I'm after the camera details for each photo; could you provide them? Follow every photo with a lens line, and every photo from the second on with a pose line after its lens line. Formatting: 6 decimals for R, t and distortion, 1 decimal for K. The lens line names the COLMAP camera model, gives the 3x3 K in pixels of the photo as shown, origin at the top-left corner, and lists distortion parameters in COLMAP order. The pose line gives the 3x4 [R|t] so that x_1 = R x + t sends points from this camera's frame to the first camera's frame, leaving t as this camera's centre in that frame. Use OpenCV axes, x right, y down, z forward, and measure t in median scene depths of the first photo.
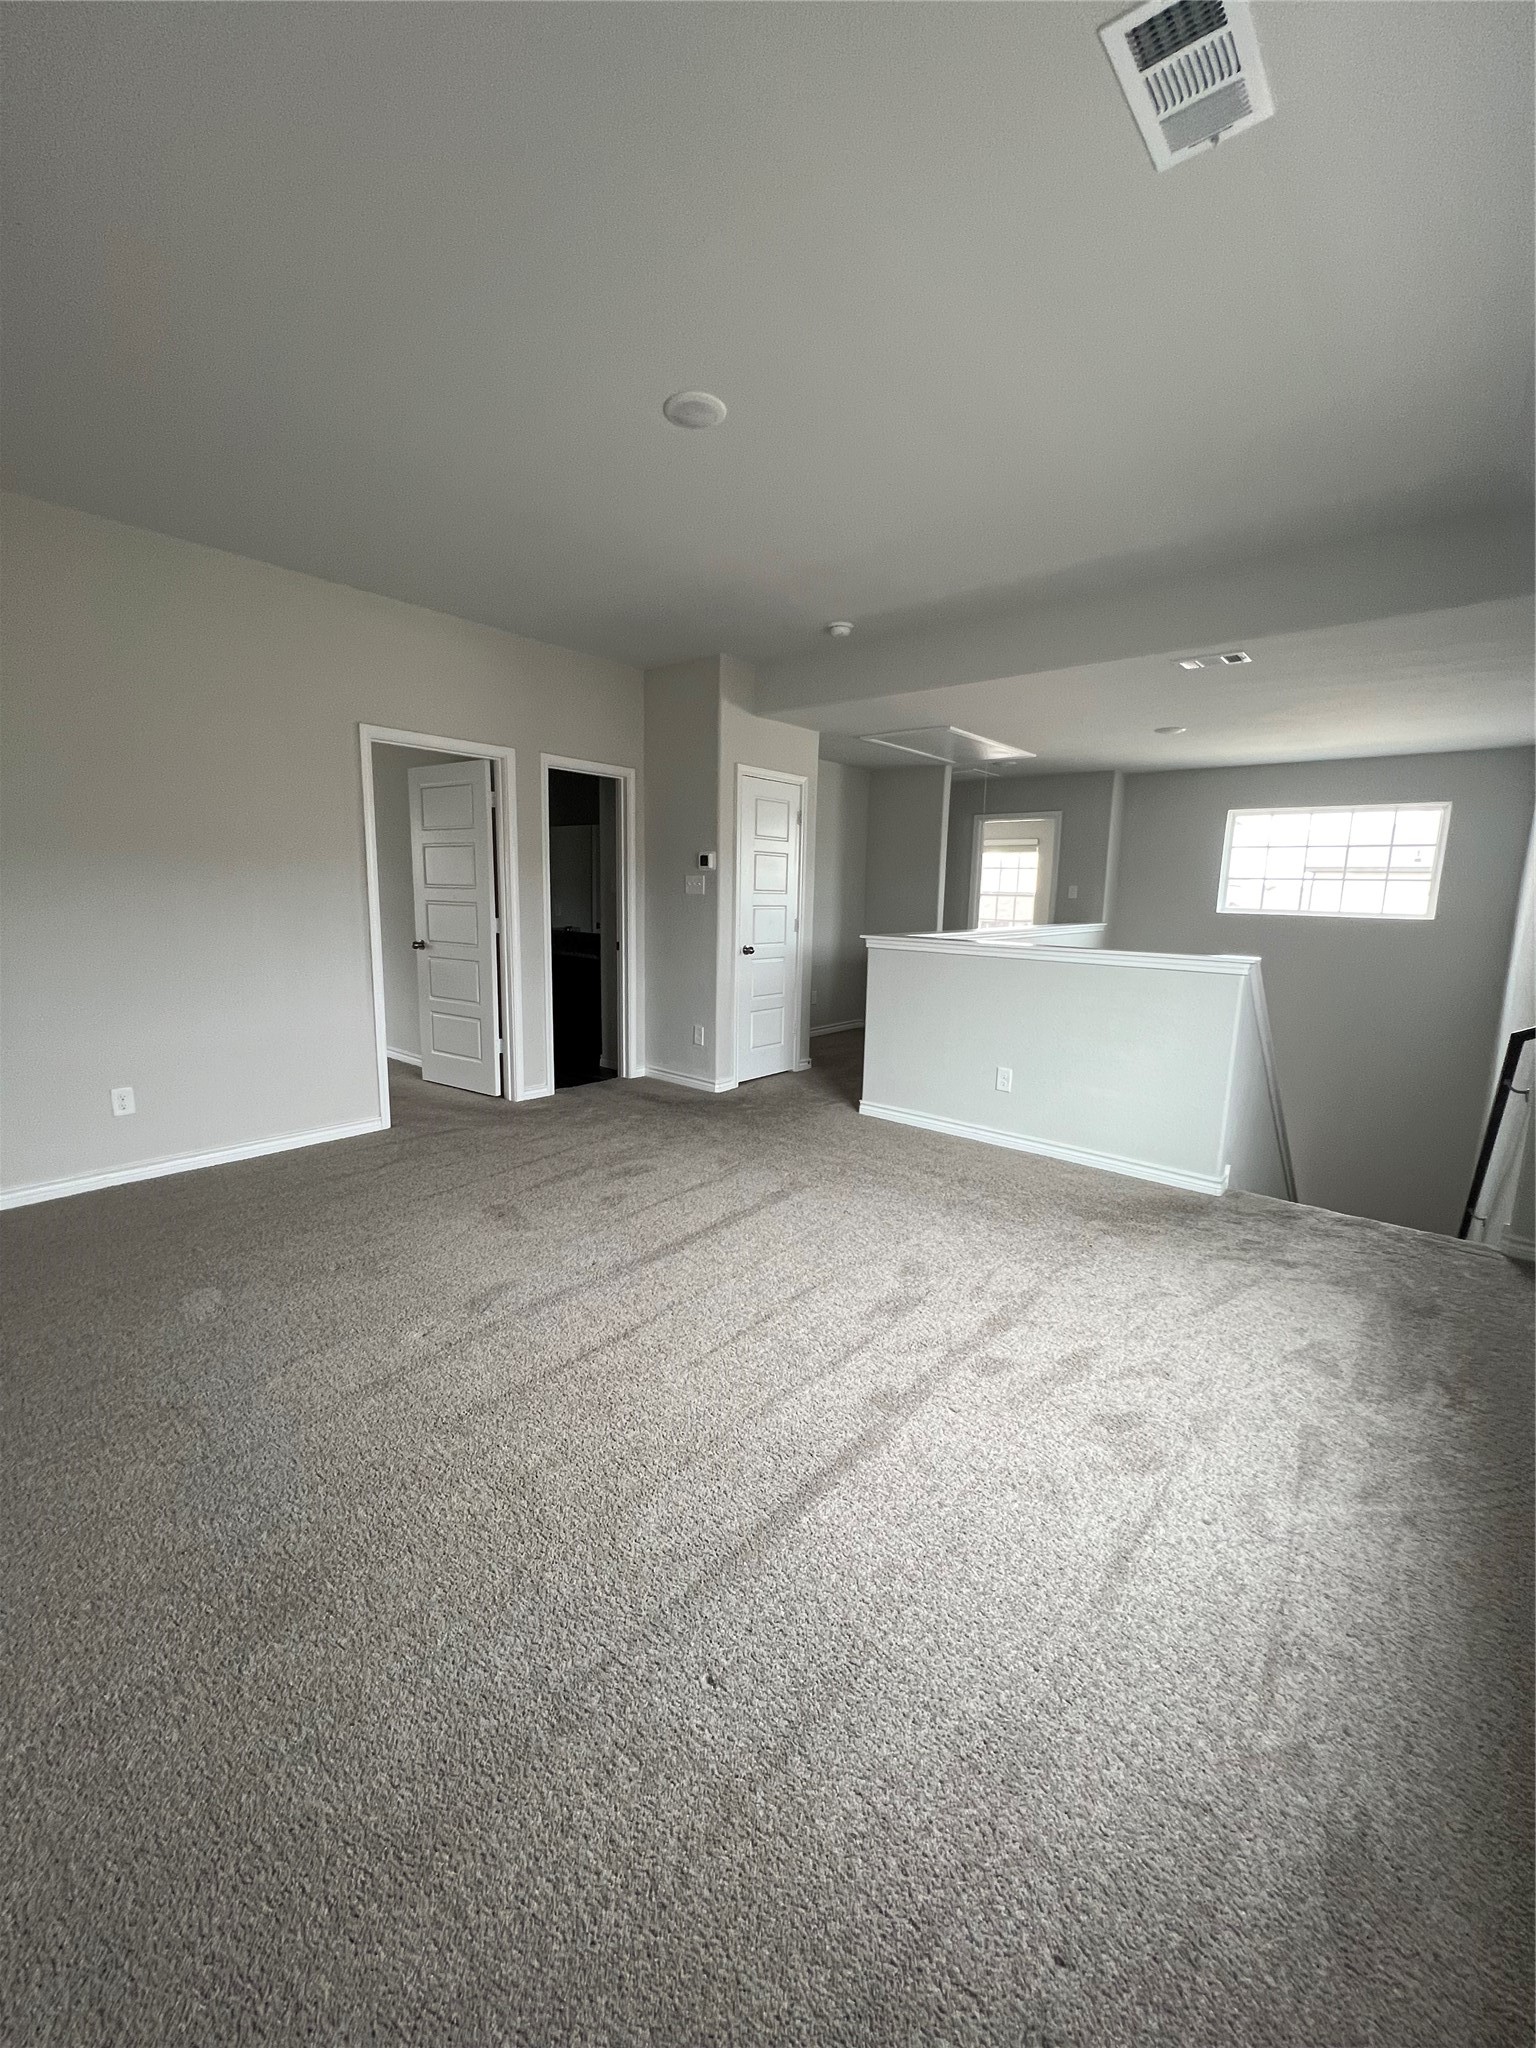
lens RADIAL K [[823.5, 0, 762.8], [0, 823.5, 1023.8], [0, 0, 1]] dist [-0.002095, 0.000449]
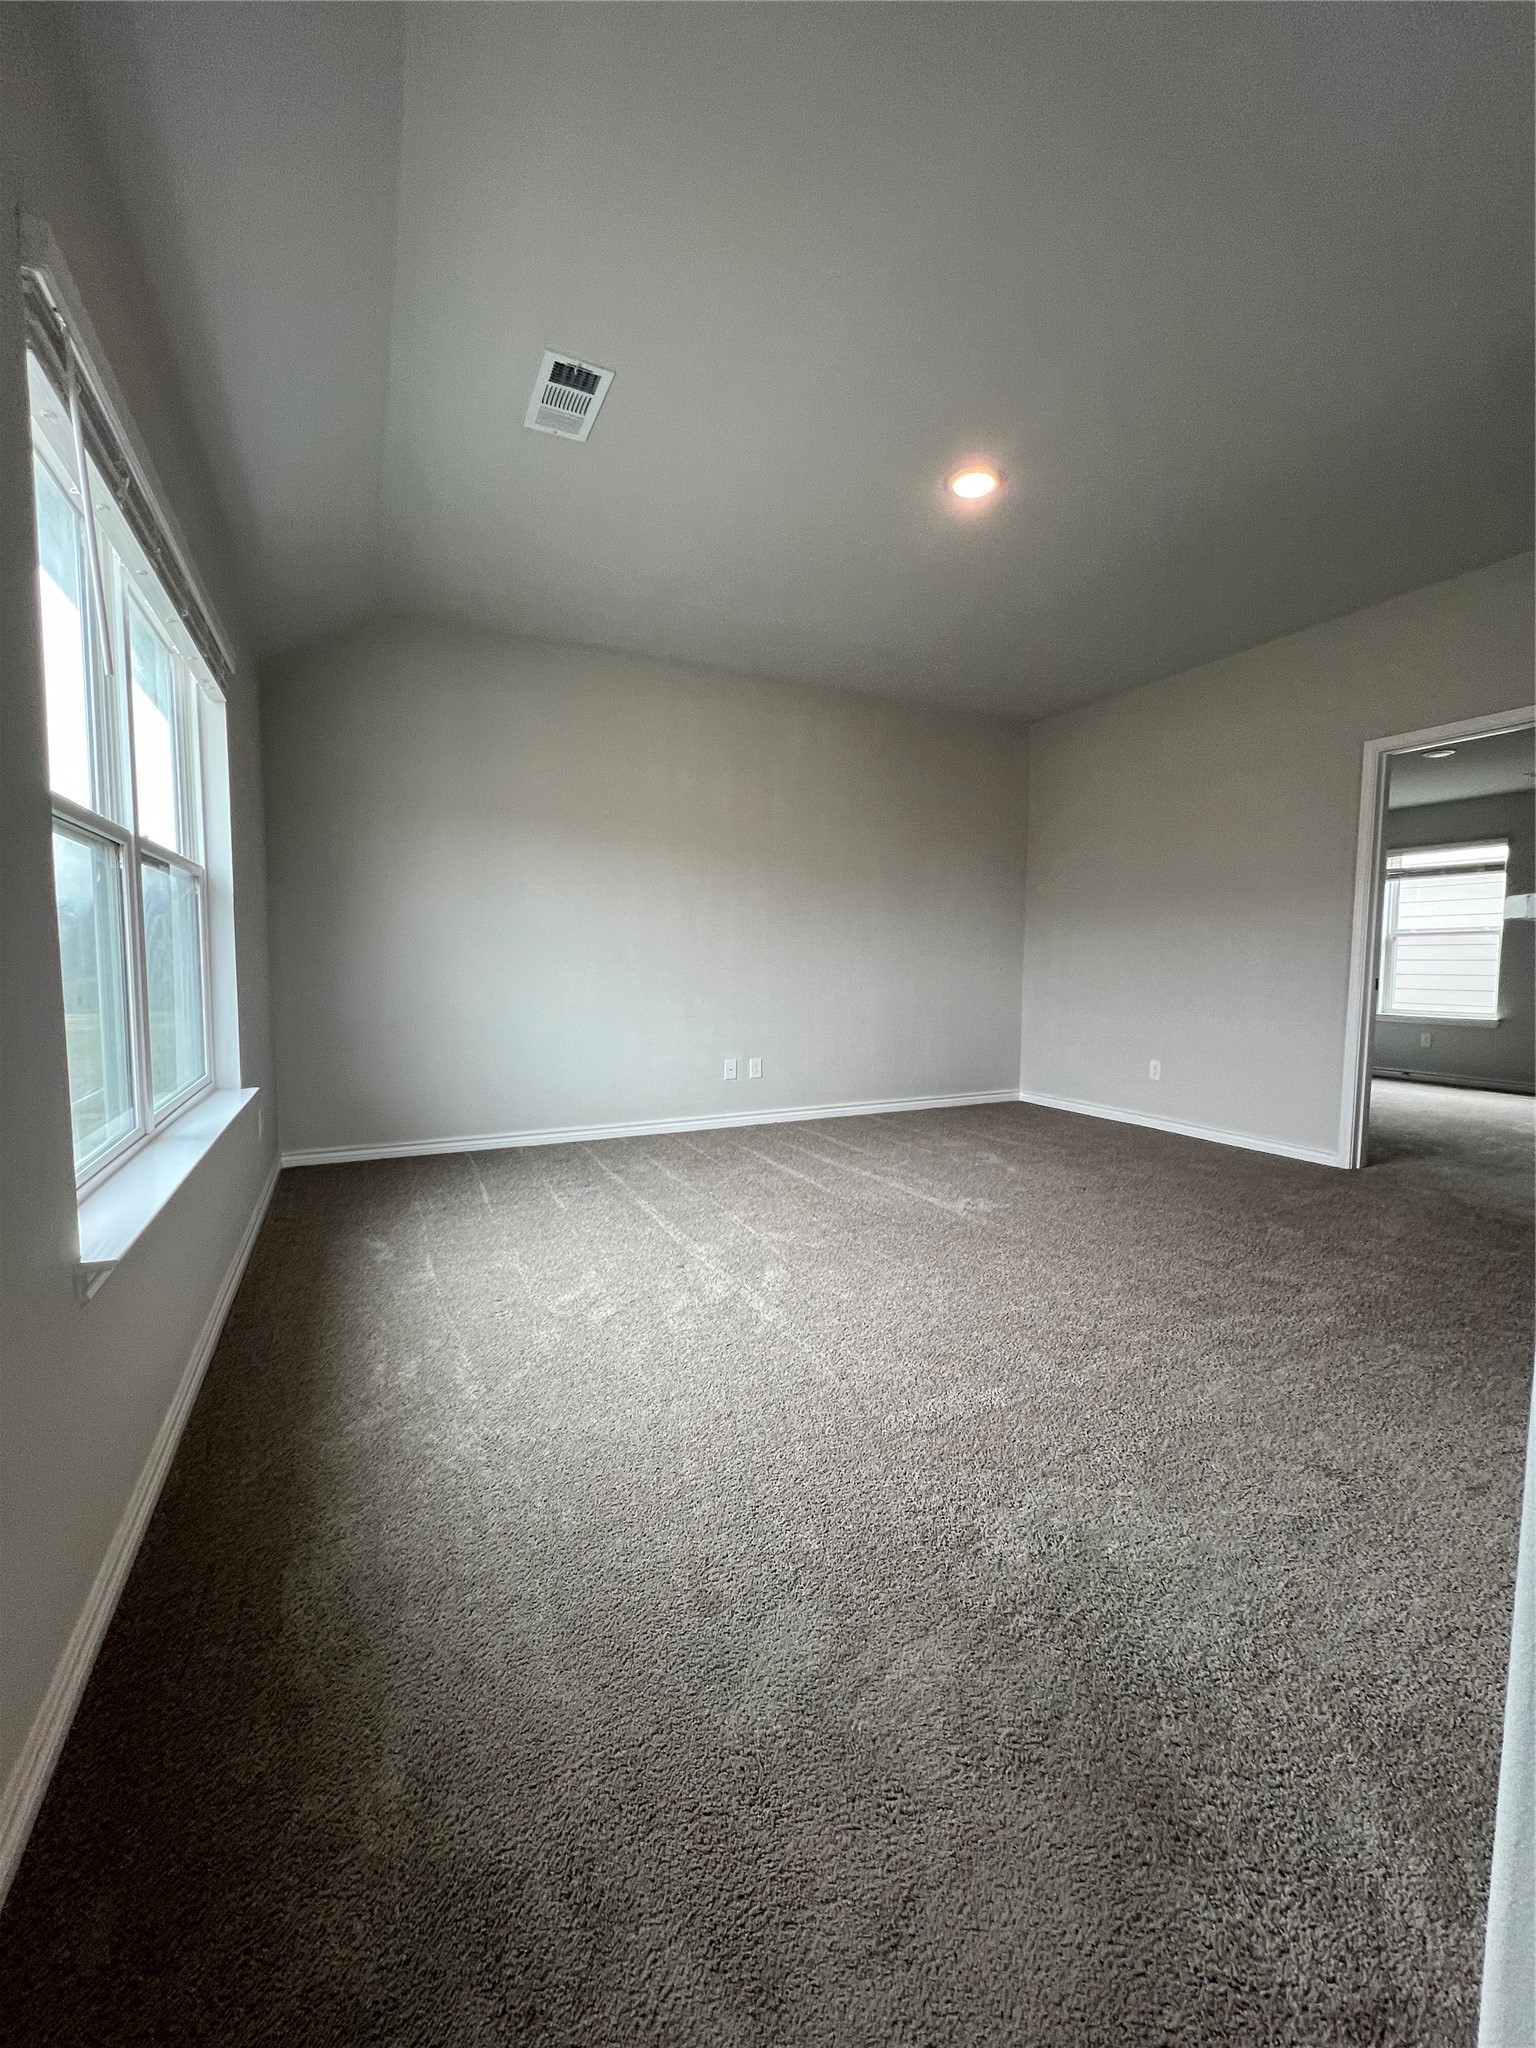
lens RADIAL K [[823.5, 0, 762.8], [0, 823.5, 1023.8], [0, 0, 1]] dist [-0.002095, 0.000449]
pose [[-0.414378, 0.046454, -0.908919, 0.598175], [-0.159373, 0.979561, 0.122723, -0.038215], [0.896042, 0.195710, -0.398504, 0.694511]]
